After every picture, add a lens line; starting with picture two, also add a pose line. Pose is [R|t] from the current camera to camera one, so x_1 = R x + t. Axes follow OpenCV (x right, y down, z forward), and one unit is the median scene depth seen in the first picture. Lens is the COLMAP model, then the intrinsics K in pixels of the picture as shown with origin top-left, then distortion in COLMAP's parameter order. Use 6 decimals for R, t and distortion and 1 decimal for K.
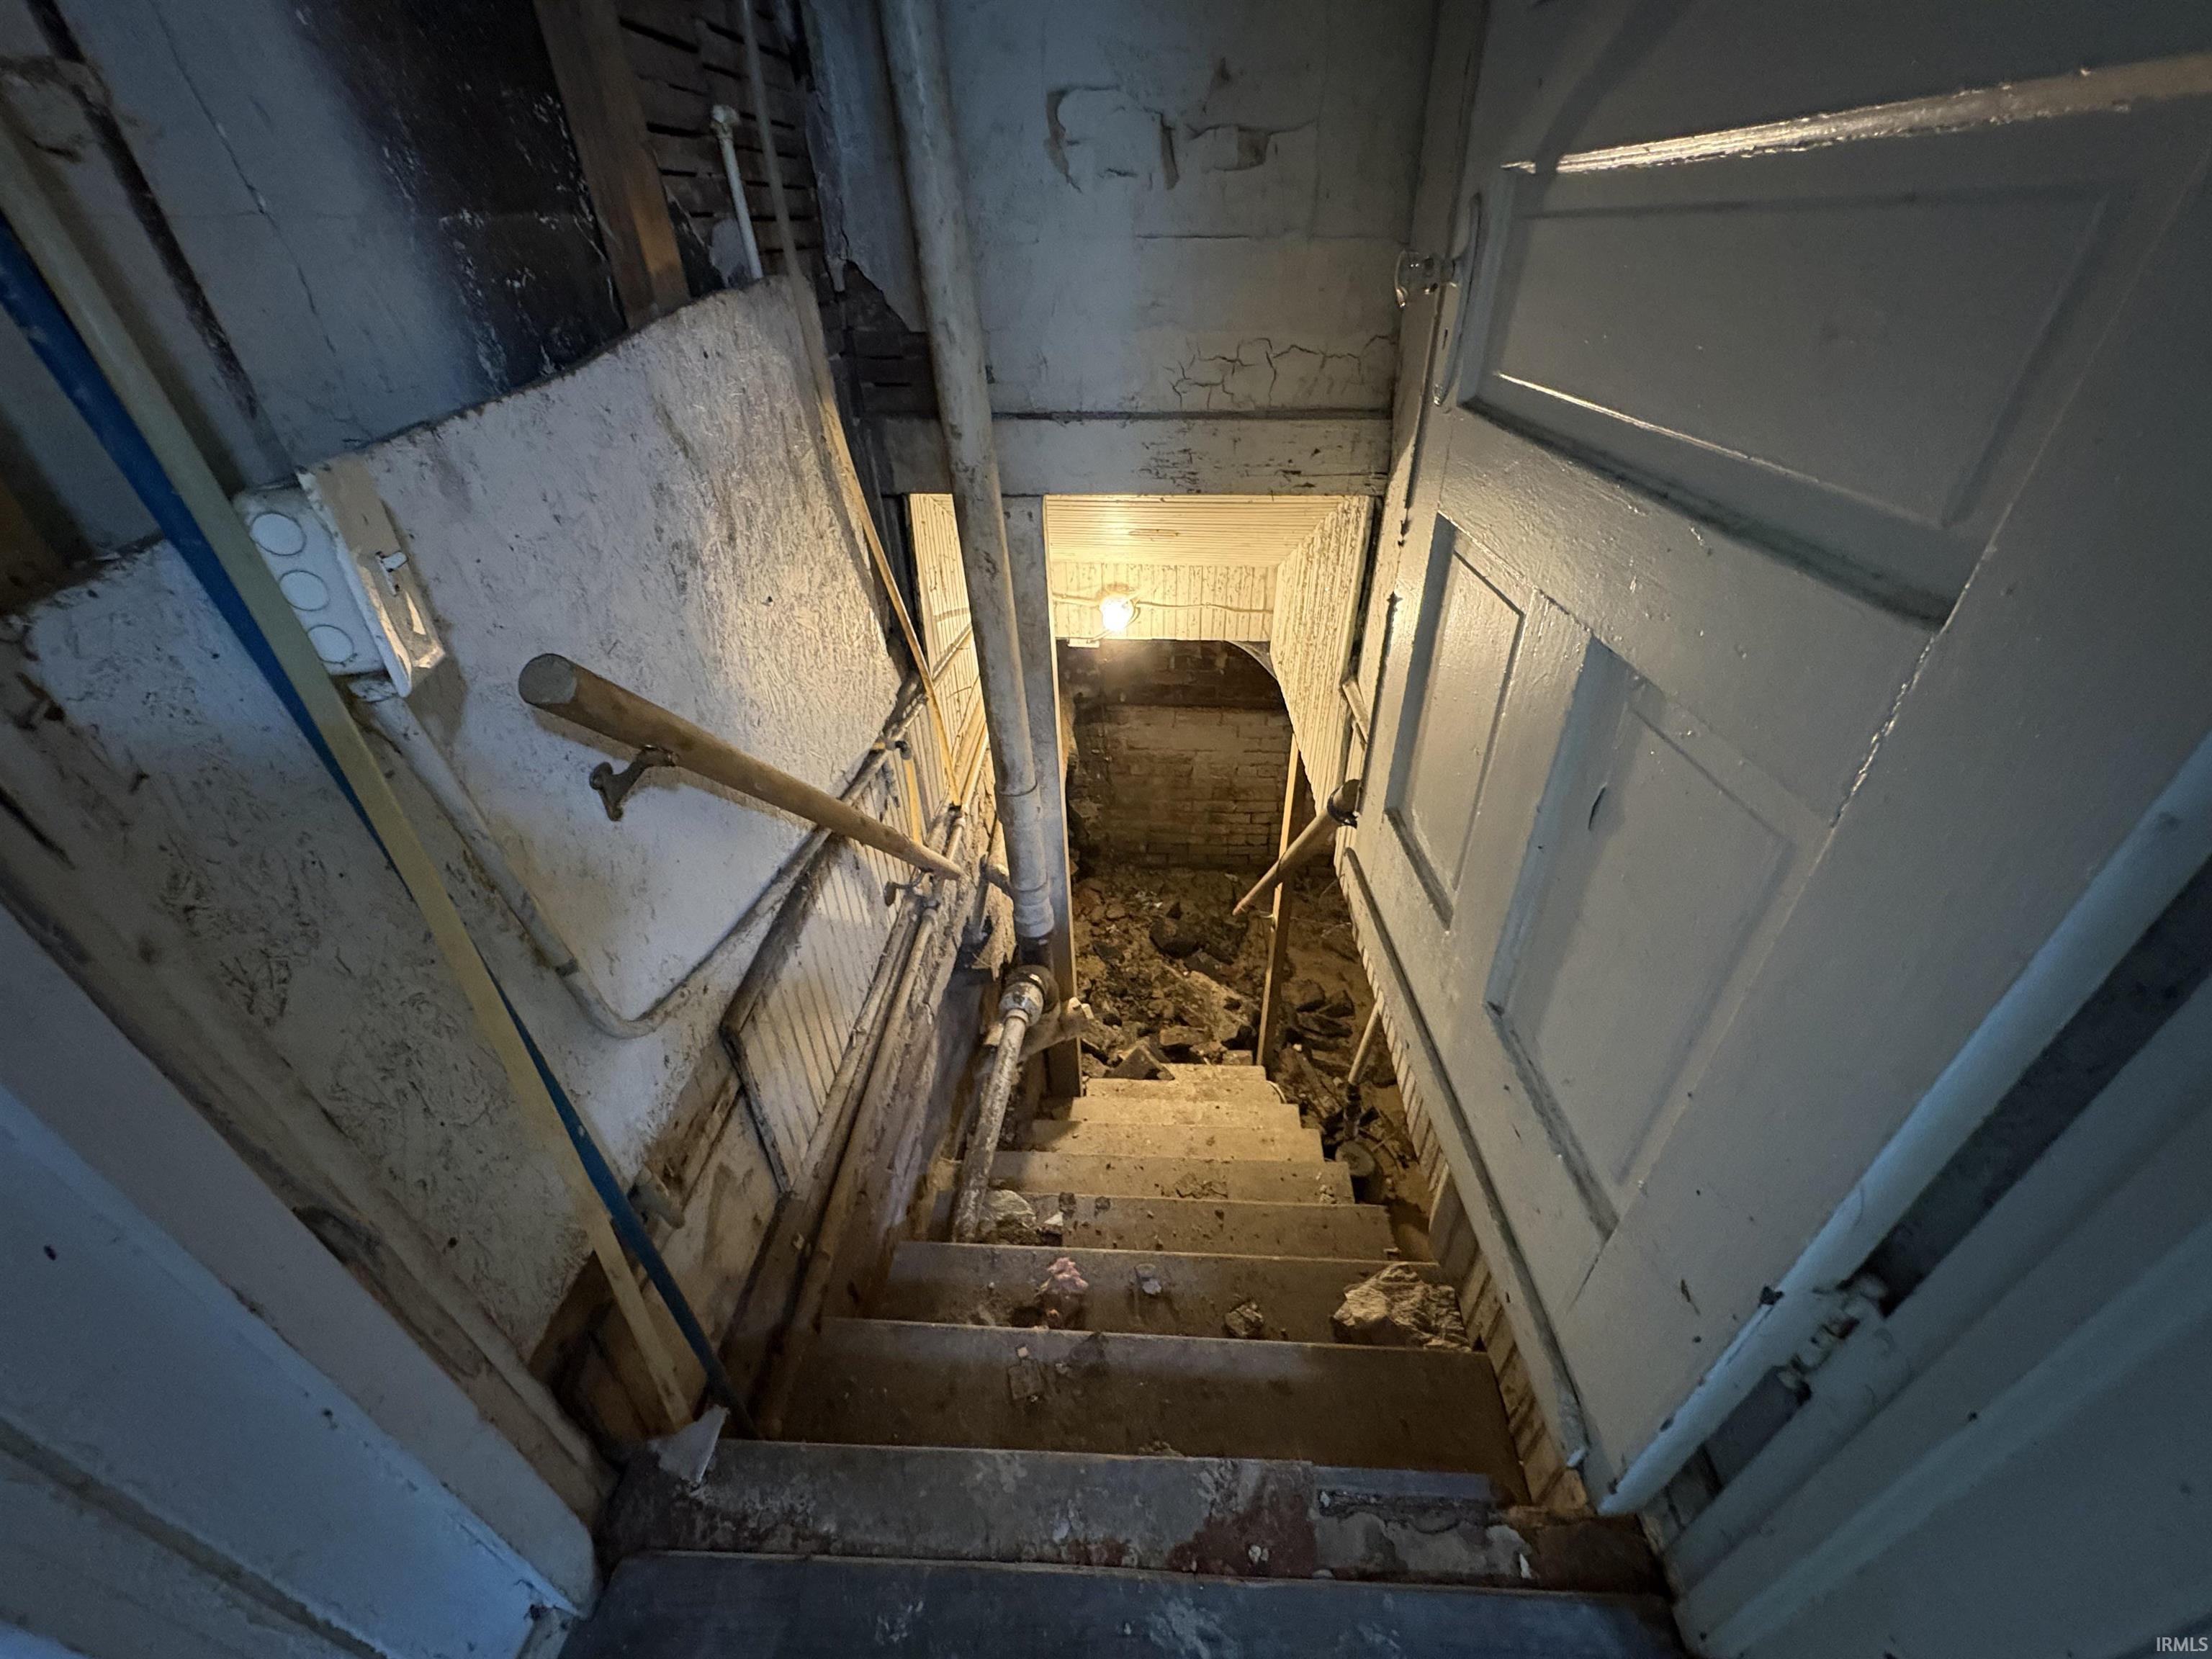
lens RADIAL K [[883.1, 0, 1106.0], [0, 883.1, 829.5], [0, 0, 1]] dist [0.000123, 0.000723]
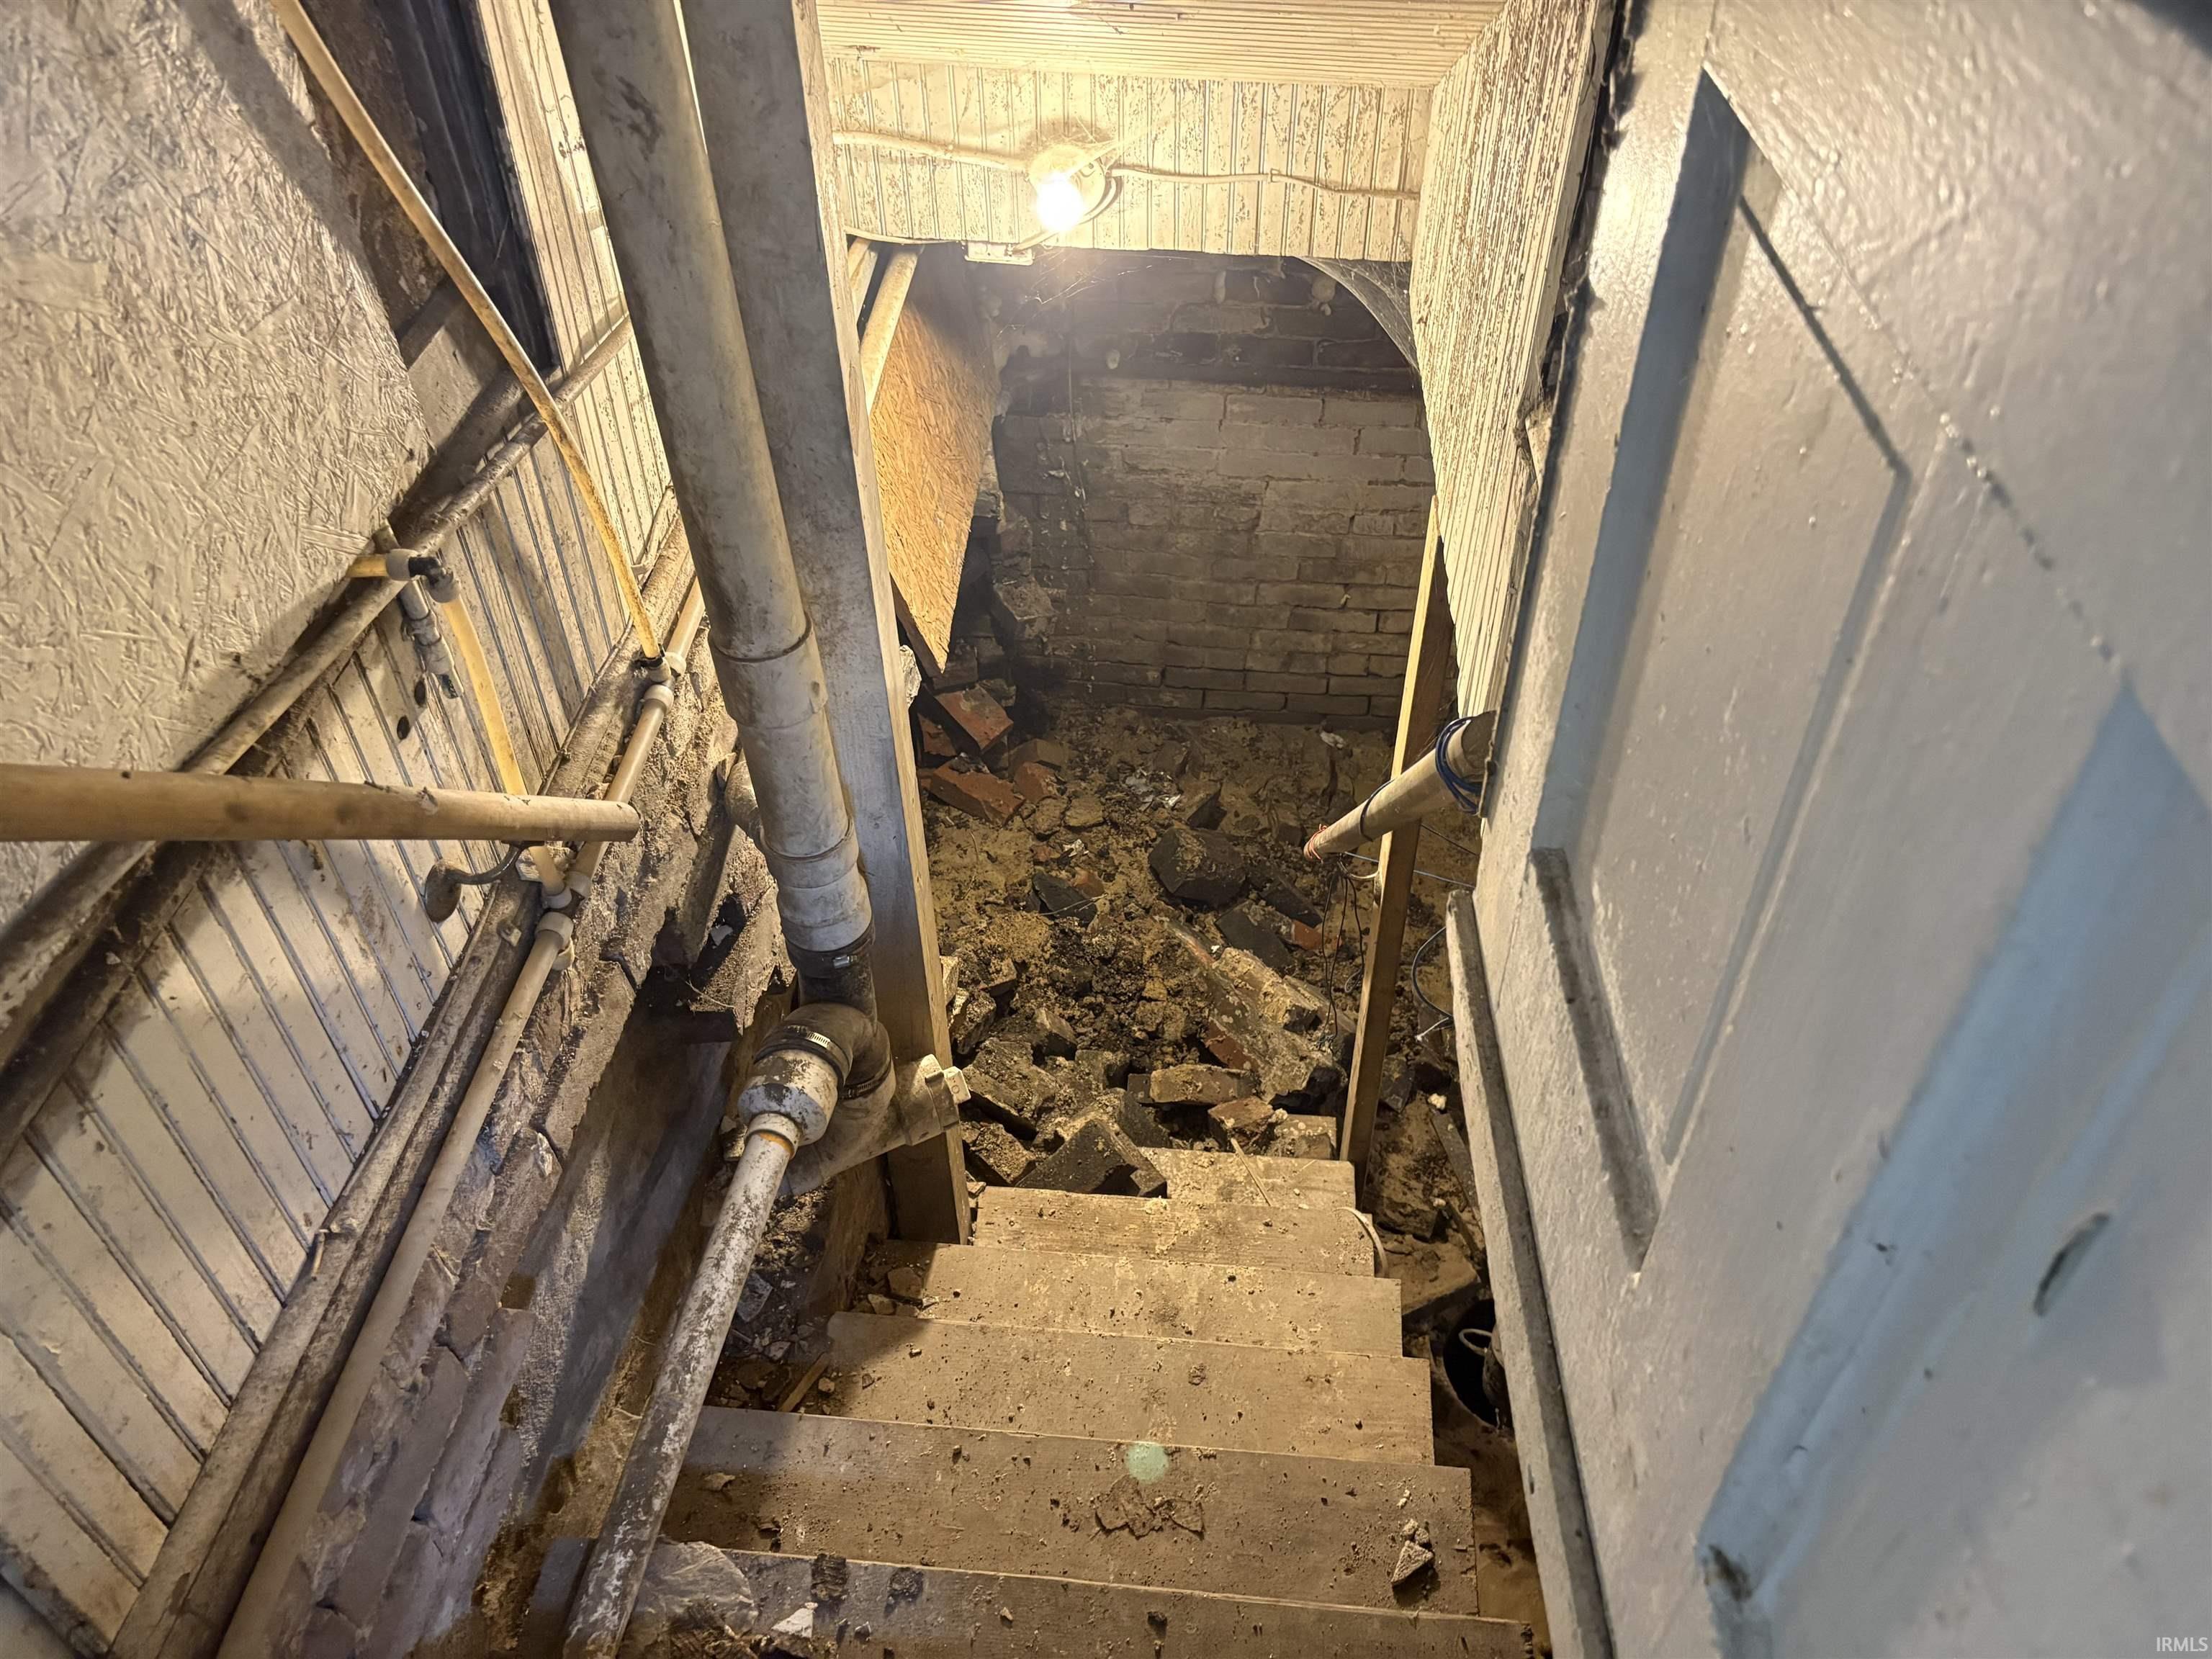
lens RADIAL K [[1672.3, 0, 1106.0], [0, 1672.3, 829.5], [0, 0, 1]] dist [0.064778, -0.089974]
pose [[0.999277, 0.032721, -0.019340, 0.078954], [-0.029397, 0.987869, 0.152480, -0.076245], [0.024095, -0.151801, 0.988117, 0.149395]]
